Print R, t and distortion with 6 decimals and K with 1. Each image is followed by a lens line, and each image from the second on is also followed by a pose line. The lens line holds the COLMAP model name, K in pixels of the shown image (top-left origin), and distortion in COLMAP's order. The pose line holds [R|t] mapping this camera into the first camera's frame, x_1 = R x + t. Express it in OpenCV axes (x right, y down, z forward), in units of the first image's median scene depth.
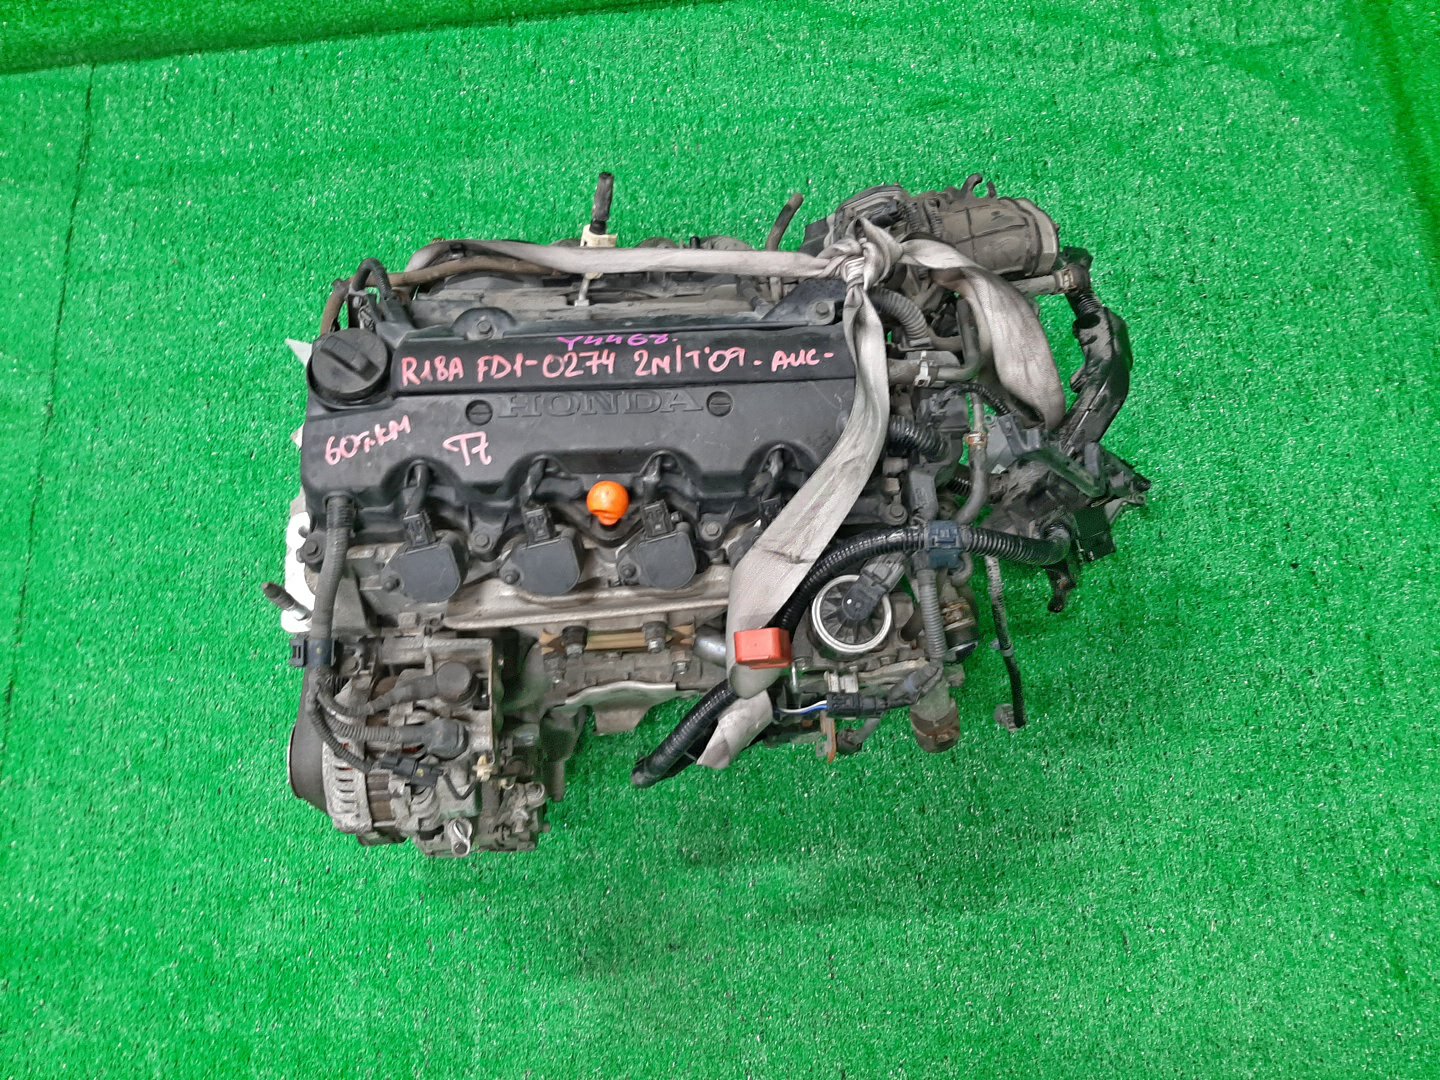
lens RADIAL K [[1110.5, 0, 720.3], [0, 1110.5, 530.5], [0, 0, 1]] dist [0.007737, -0.031867]
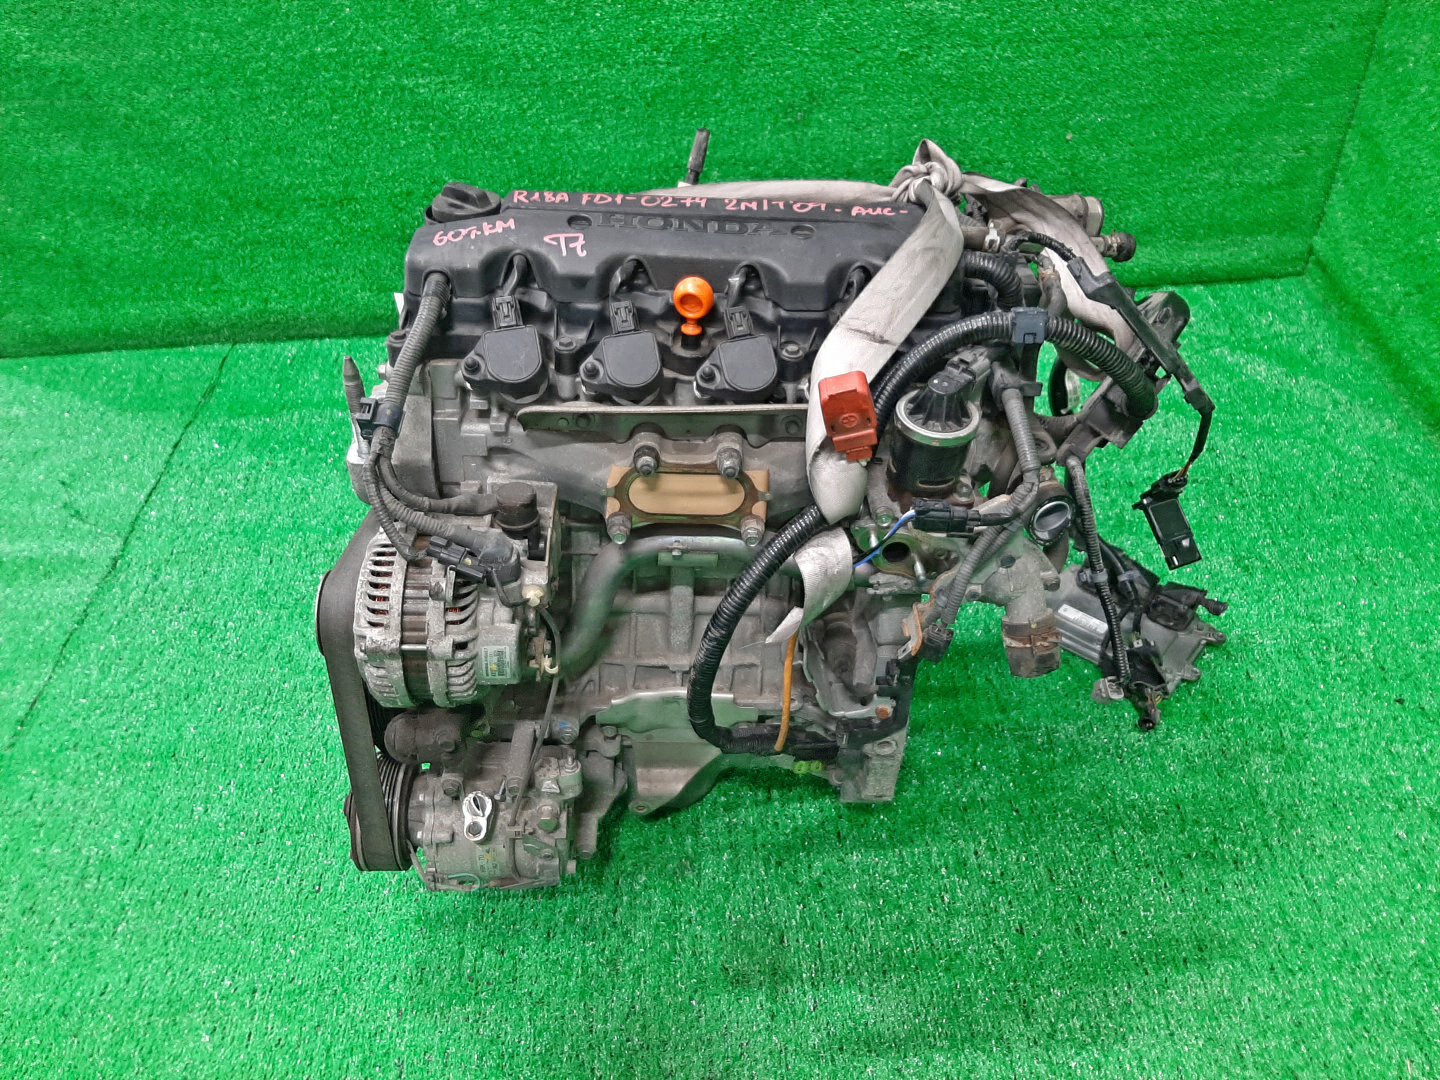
lens RADIAL K [[1110.5, 0, 718.0], [0, 1110.5, 532.8], [0, 0, 1]] dist [0.007737, -0.031867]
pose [[0.998986, 0.030218, -0.033366, -0.038206], [-0.042771, 0.868284, -0.494220, 0.670777], [0.014037, 0.495146, 0.868696, 0.214764]]
